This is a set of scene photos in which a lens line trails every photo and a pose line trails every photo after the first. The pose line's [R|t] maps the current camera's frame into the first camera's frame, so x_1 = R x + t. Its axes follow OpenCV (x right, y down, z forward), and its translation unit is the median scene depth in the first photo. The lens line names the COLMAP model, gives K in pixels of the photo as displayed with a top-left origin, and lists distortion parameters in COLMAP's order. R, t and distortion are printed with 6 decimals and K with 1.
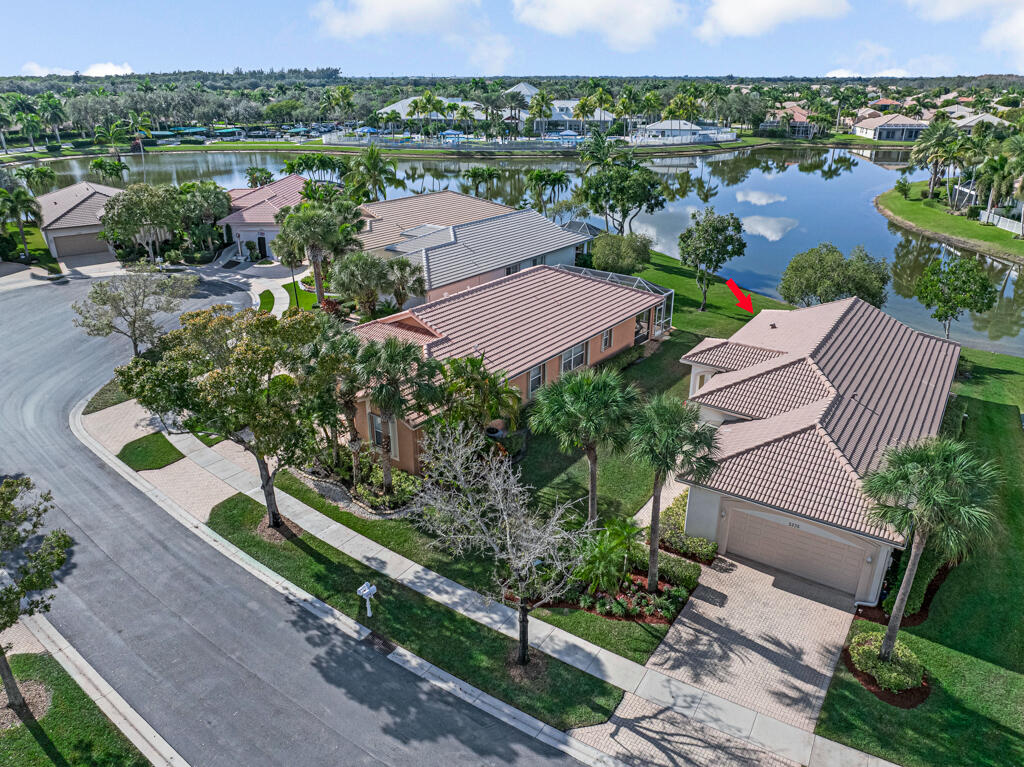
lens RADIAL K [[716.1, 0, 516.5], [0, 716.1, 386.3], [0, 0, 1]] dist [-0.036254, 0.002150]
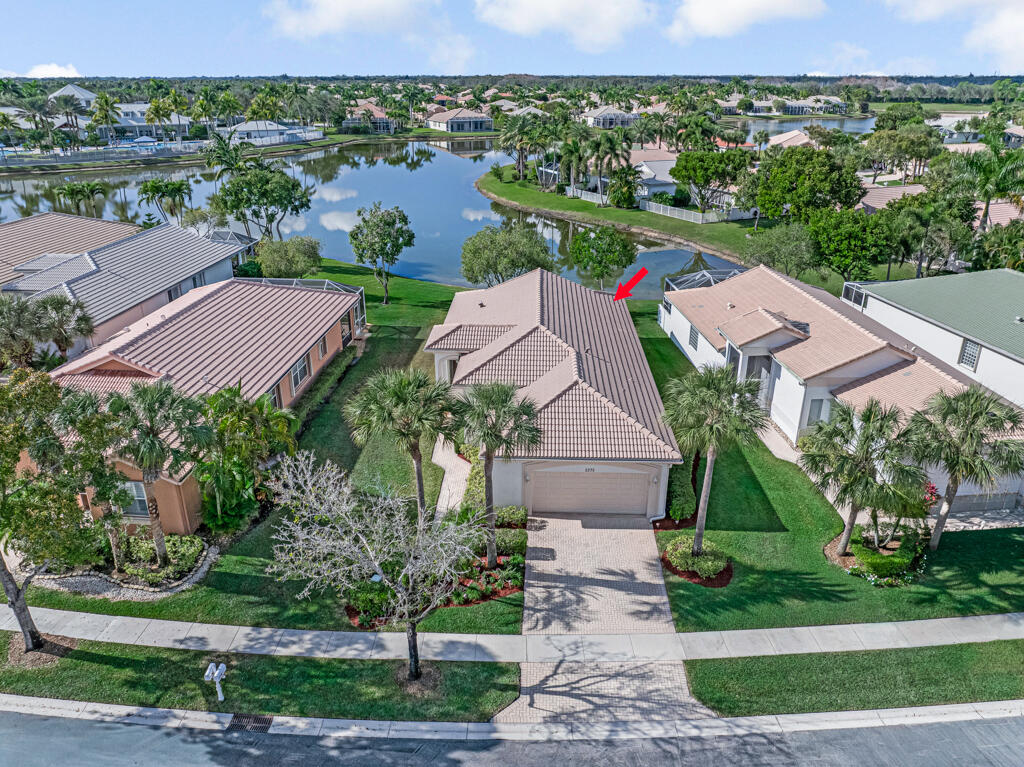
lens RADIAL K [[716.1, 0, 516.5], [0, 716.1, 386.3], [0, 0, 1]] dist [-0.036254, 0.002150]
pose [[0.849138, -0.205641, 0.486494, -0.170470], [0.205157, 0.977184, 0.054970, -0.015389], [-0.486699, 0.053131, 0.871953, 0.043821]]
